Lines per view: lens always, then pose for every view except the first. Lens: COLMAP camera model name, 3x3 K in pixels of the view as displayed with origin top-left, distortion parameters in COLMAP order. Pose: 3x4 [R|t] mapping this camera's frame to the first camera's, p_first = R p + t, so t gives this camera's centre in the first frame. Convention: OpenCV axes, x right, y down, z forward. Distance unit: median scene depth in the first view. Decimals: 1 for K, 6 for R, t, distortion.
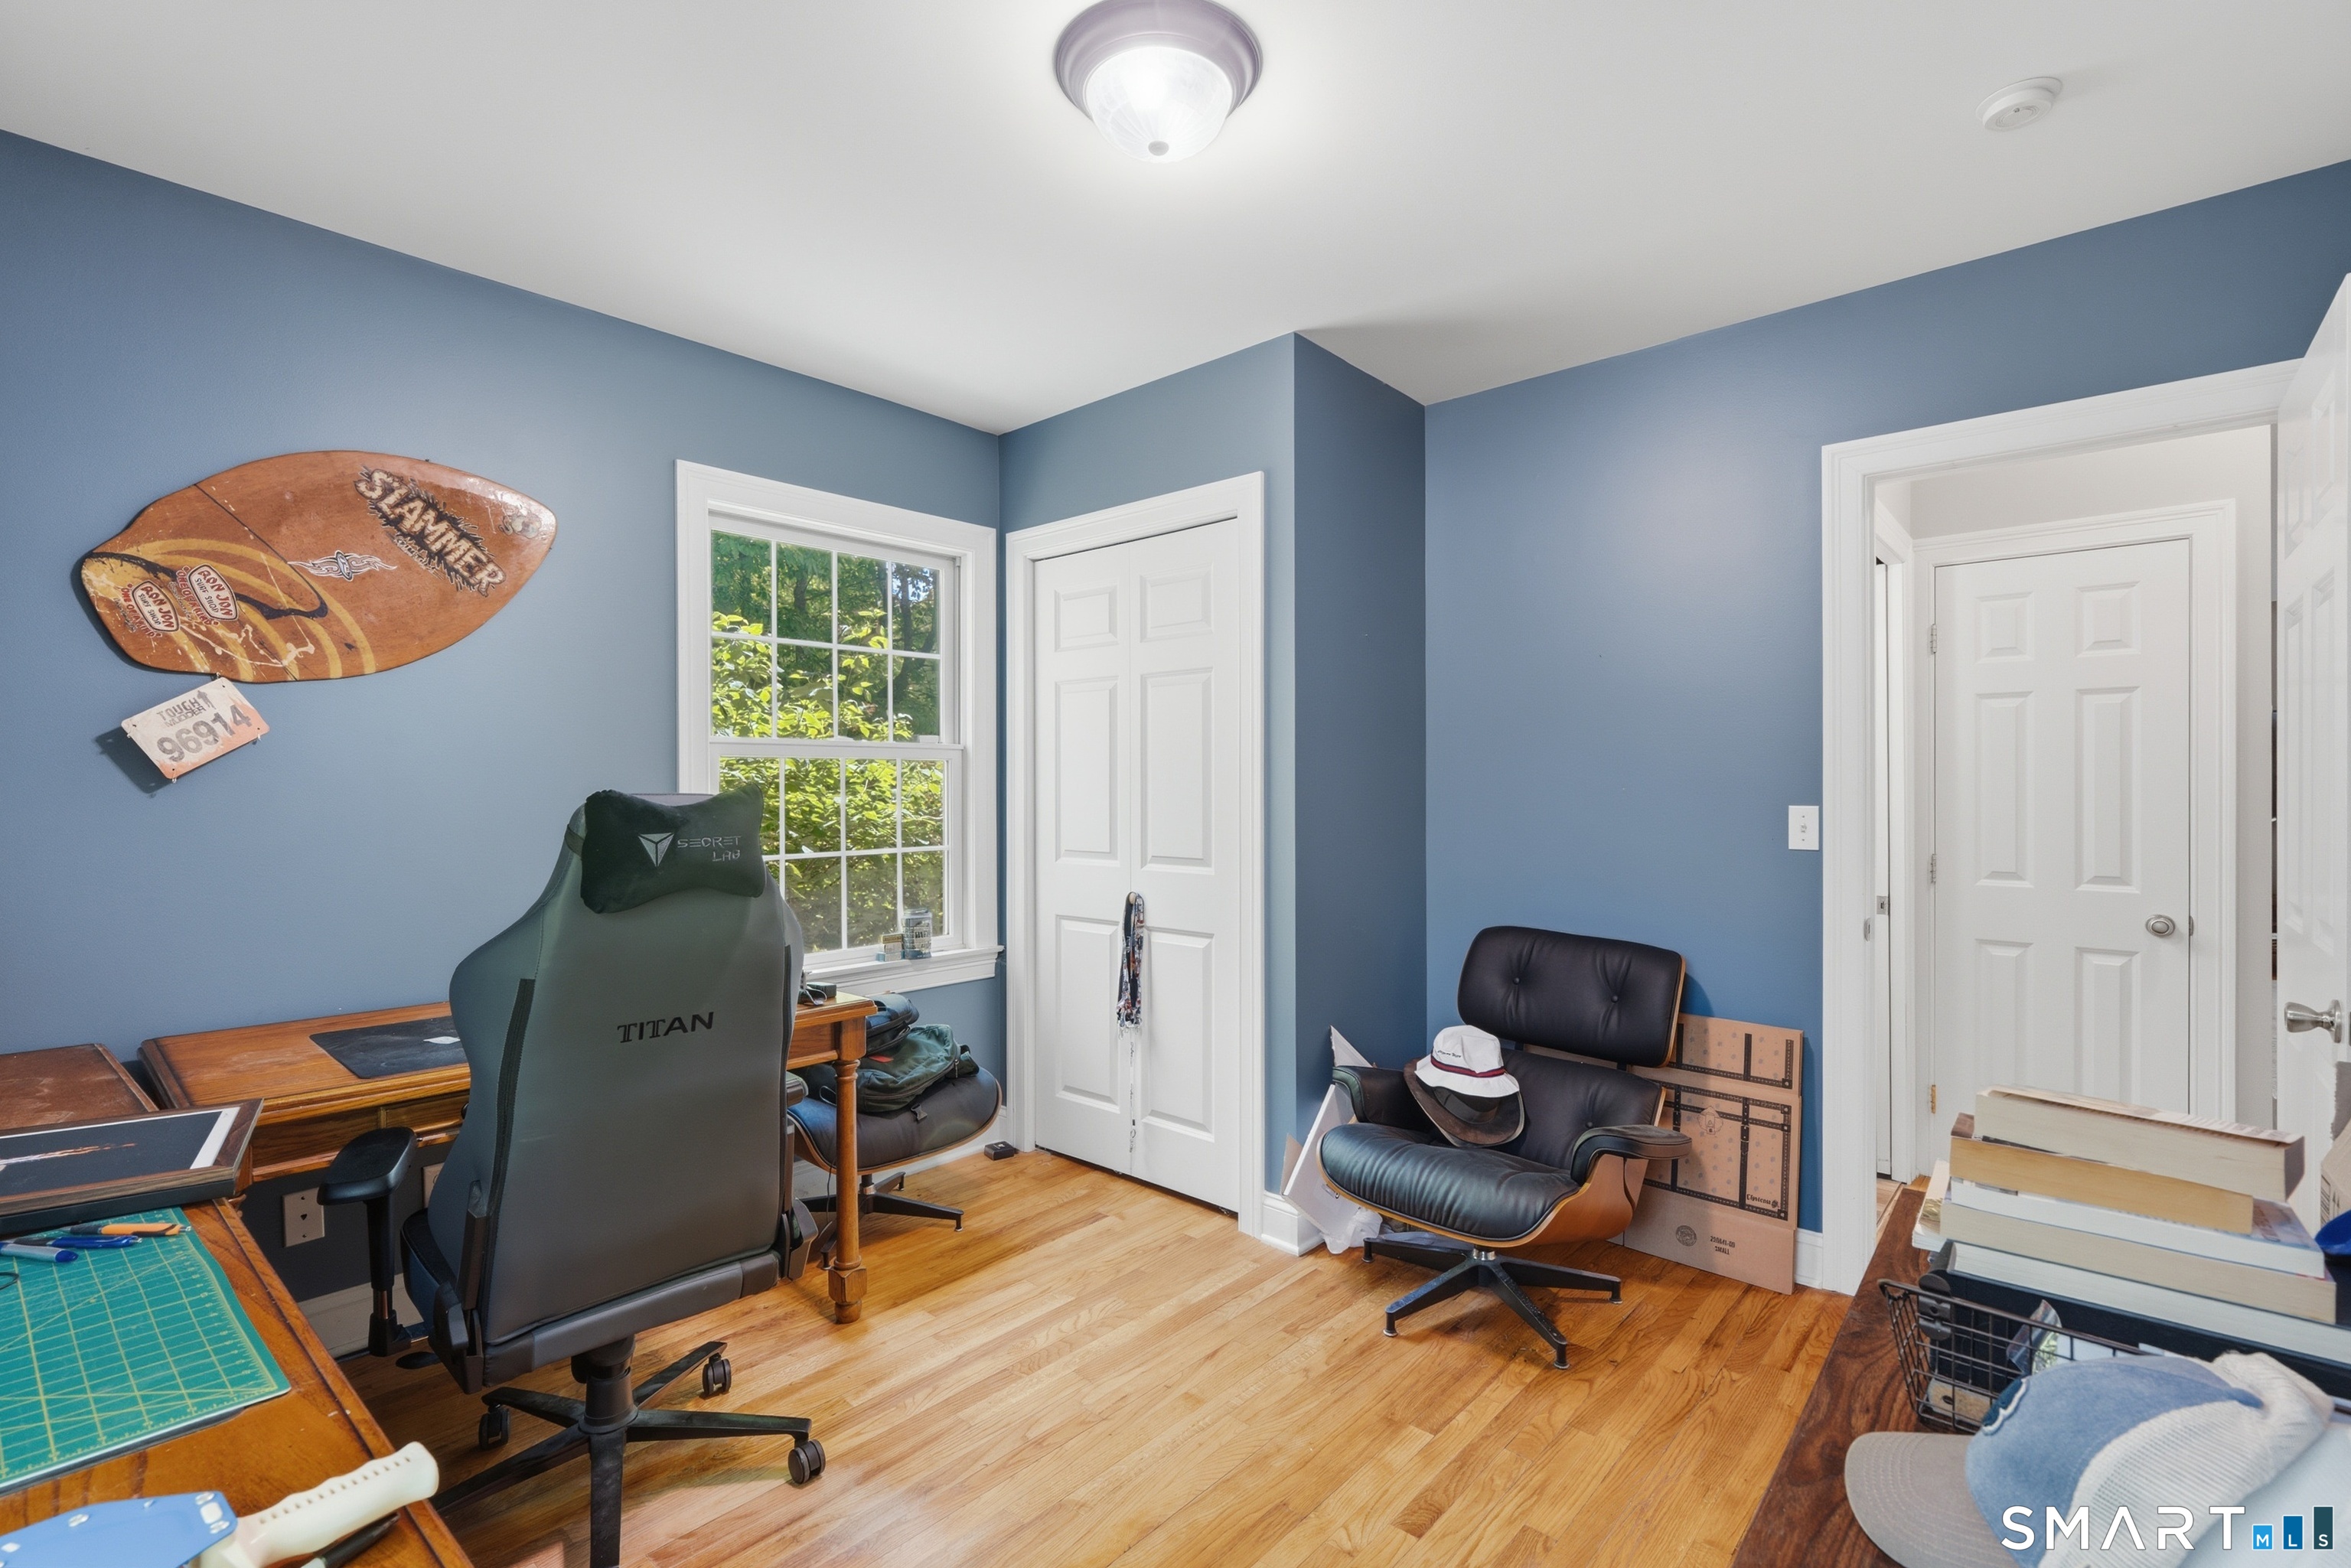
lens RADIAL K [[1075.9, 0, 1170.7], [0, 1075.9, 784.0], [0, 0, 1]] dist [0.001185, 0.000088]
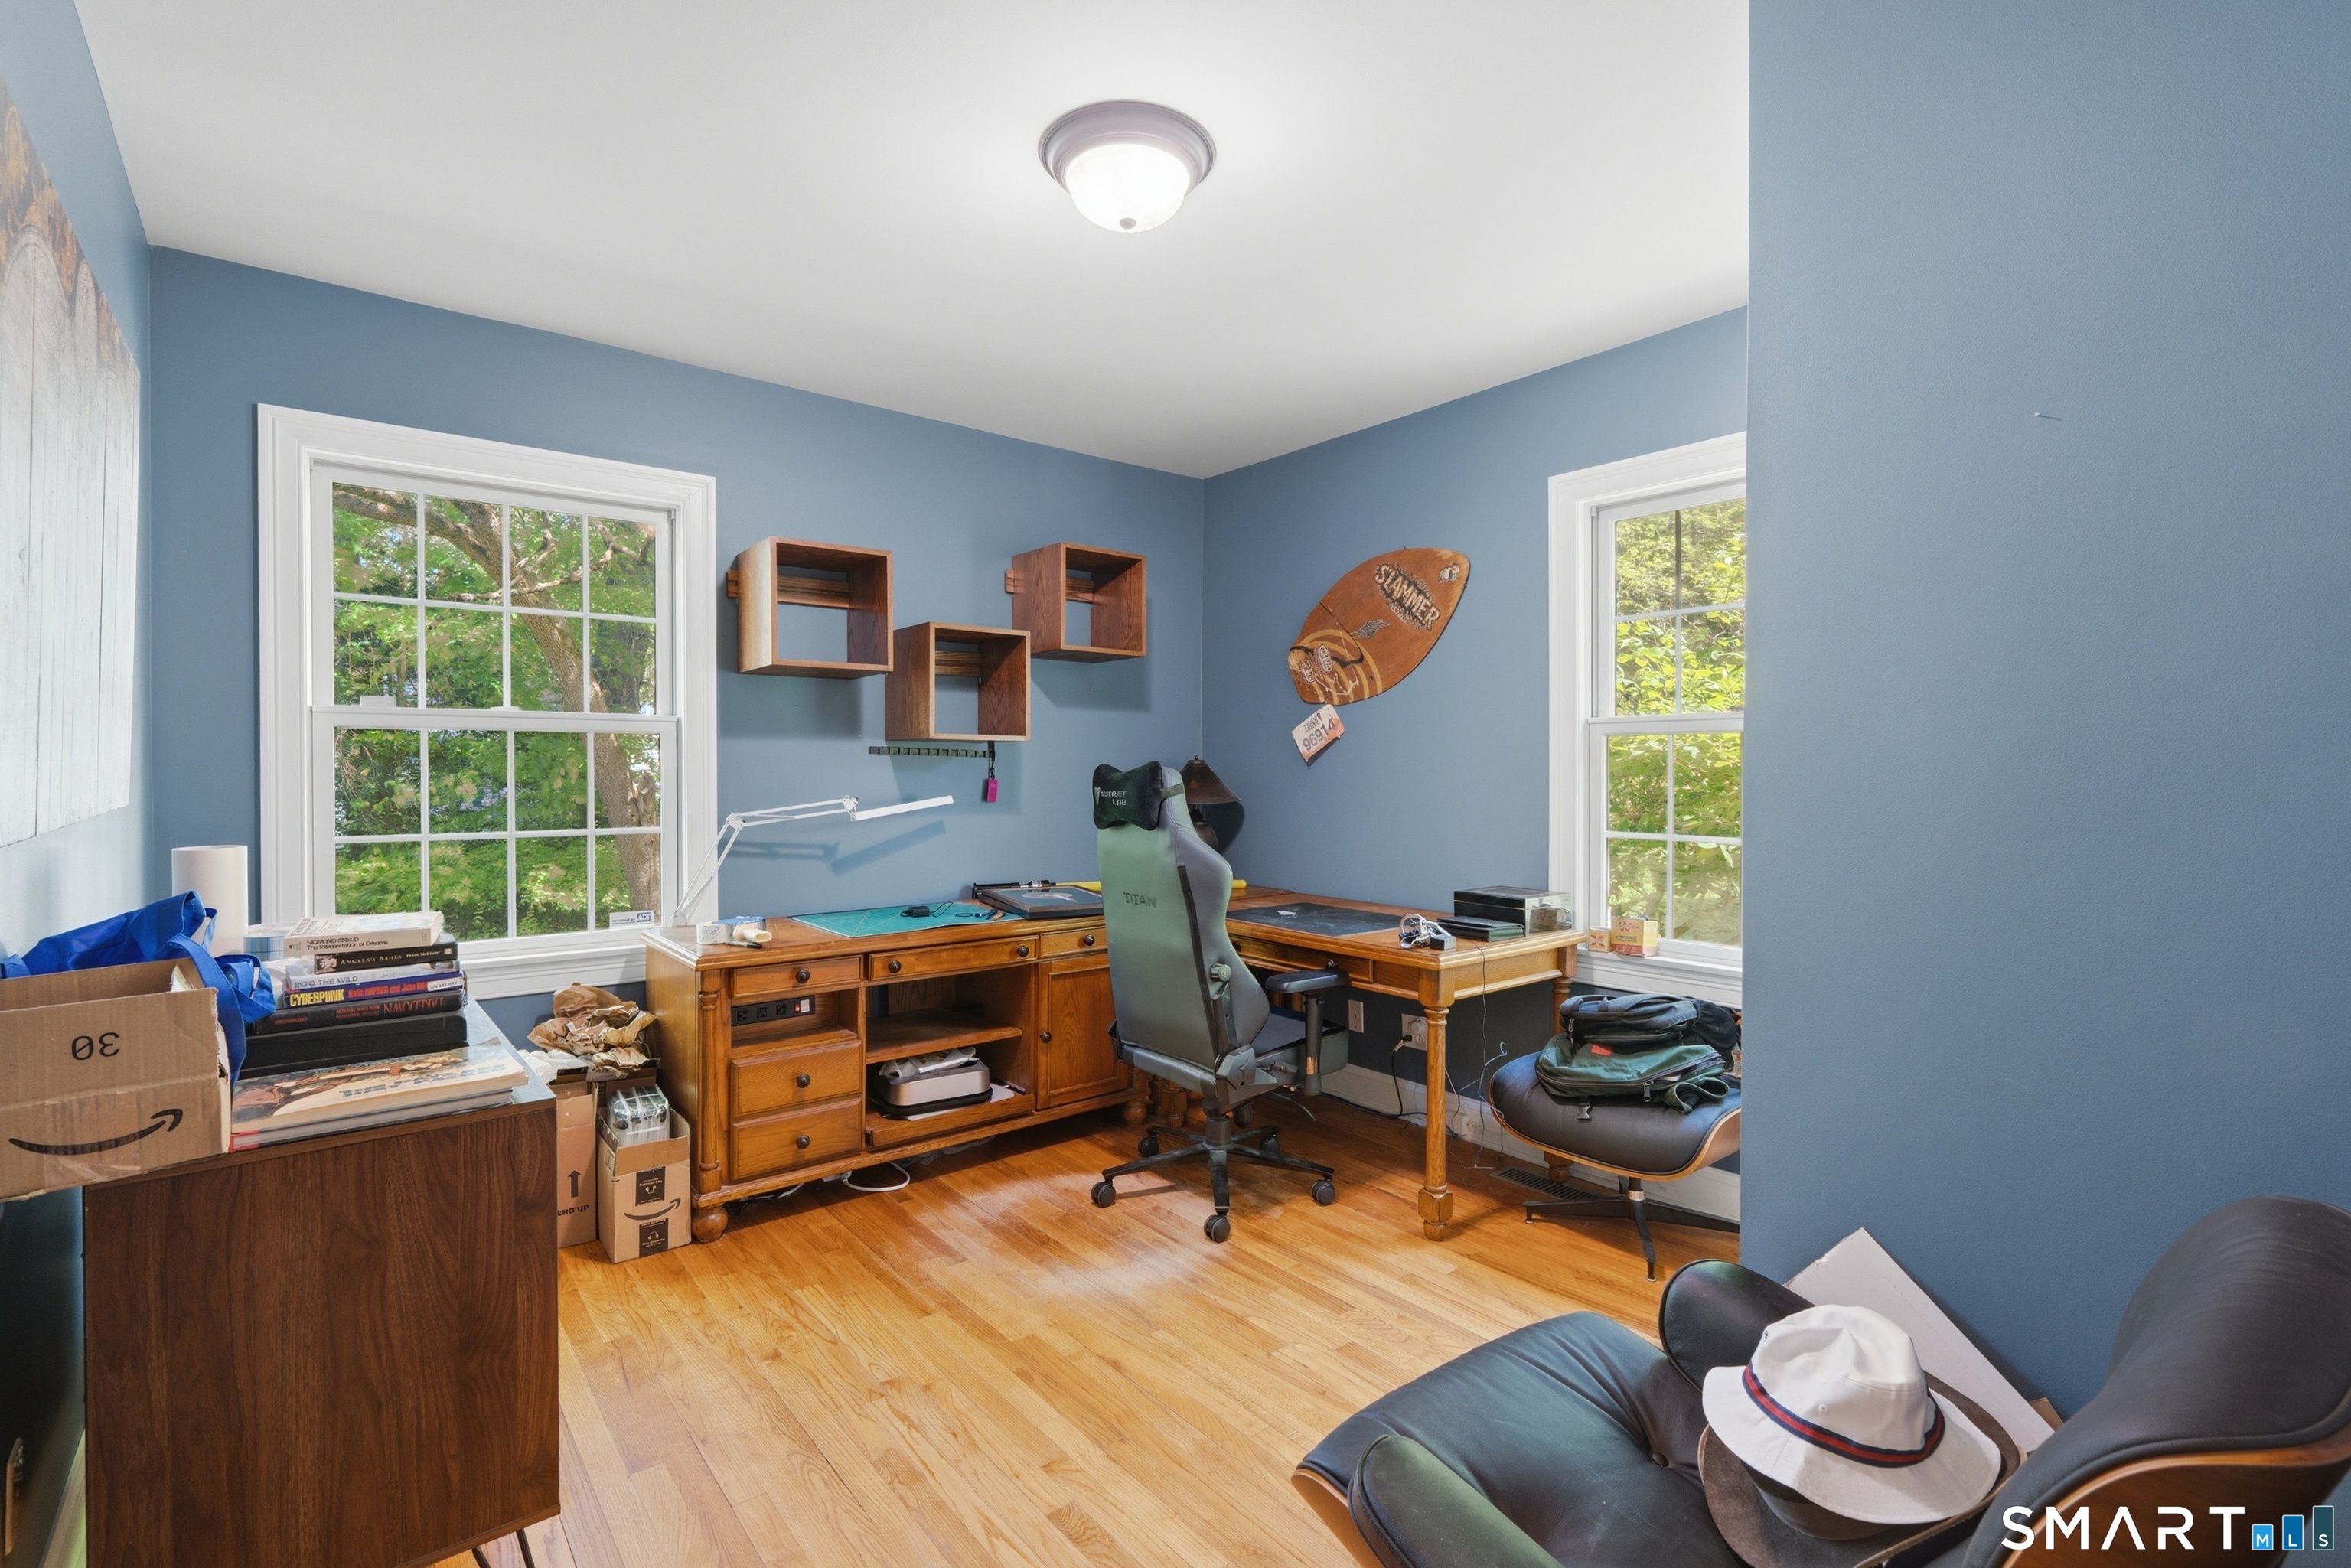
lens RADIAL K [[1075.9, 0, 1170.8], [0, 1075.9, 774.5], [0, 0, 1]] dist [0.001185, 0.000088]
pose [[-0.166483, 0.007050, -0.986019, 0.931573], [-0.000977, 0.999973, 0.007314, 0.007721], [0.986044, 0.002181, -0.166472, 1.003524]]
